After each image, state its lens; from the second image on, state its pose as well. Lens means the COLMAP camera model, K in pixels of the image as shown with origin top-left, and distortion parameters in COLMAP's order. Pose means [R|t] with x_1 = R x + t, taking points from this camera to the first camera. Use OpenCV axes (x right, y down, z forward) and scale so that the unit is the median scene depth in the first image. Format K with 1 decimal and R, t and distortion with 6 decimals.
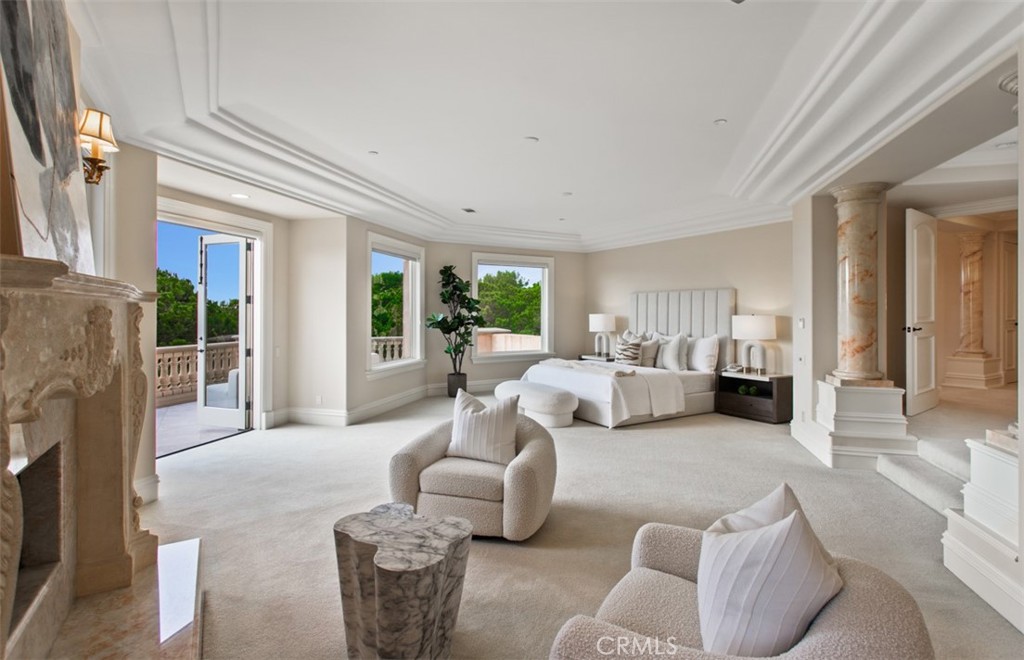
lens RADIAL K [[517.4, 0, 513.5], [0, 517.4, 308.3], [0, 0, 1]] dist [-0.000823, -0.000037]
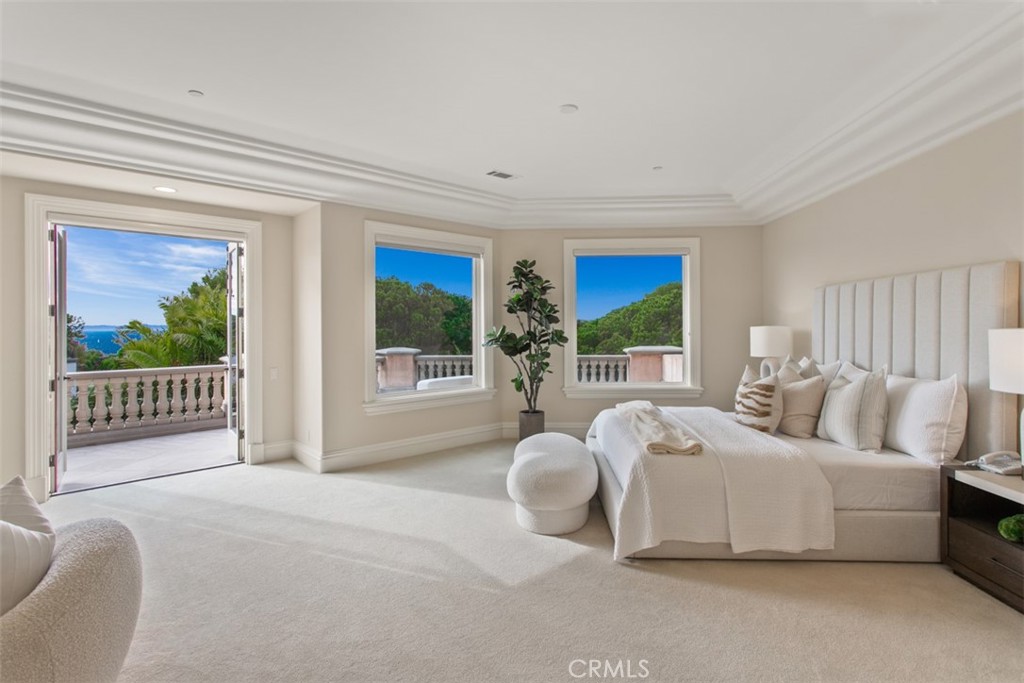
lens RADIAL K [[535.6, 0, 511.3], [0, 535.6, 323.9], [0, 0, 1]] dist [0.002374, 0.000624]
pose [[0.838753, -0.009505, -0.544428, 0.312544], [0.011054, 0.999939, -0.000428, 0.006720], [0.544399, -0.005660, 0.838807, 0.428617]]
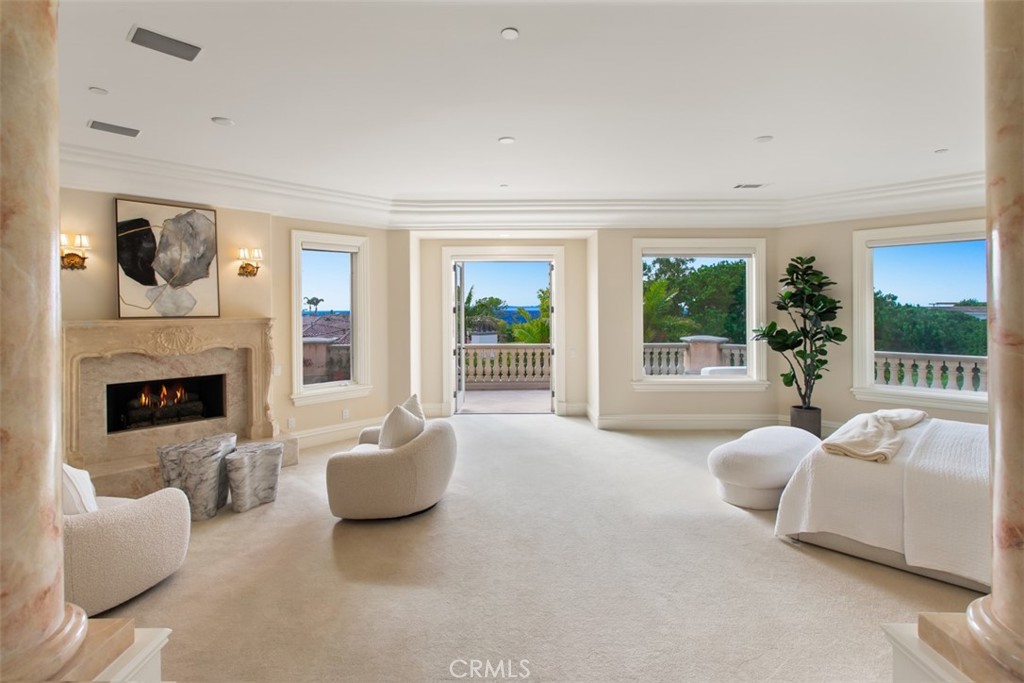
lens RADIAL K [[488.5, 0, 450.3], [0, 488.5, 307.3], [0, 0, 1]] dist [0.000499, -0.000038]
pose [[0.209602, -0.008999, -0.977745, 0.520767], [0.010947, 0.999917, -0.006856, -0.015231], [0.977726, -0.009266, 0.209683, 0.442165]]
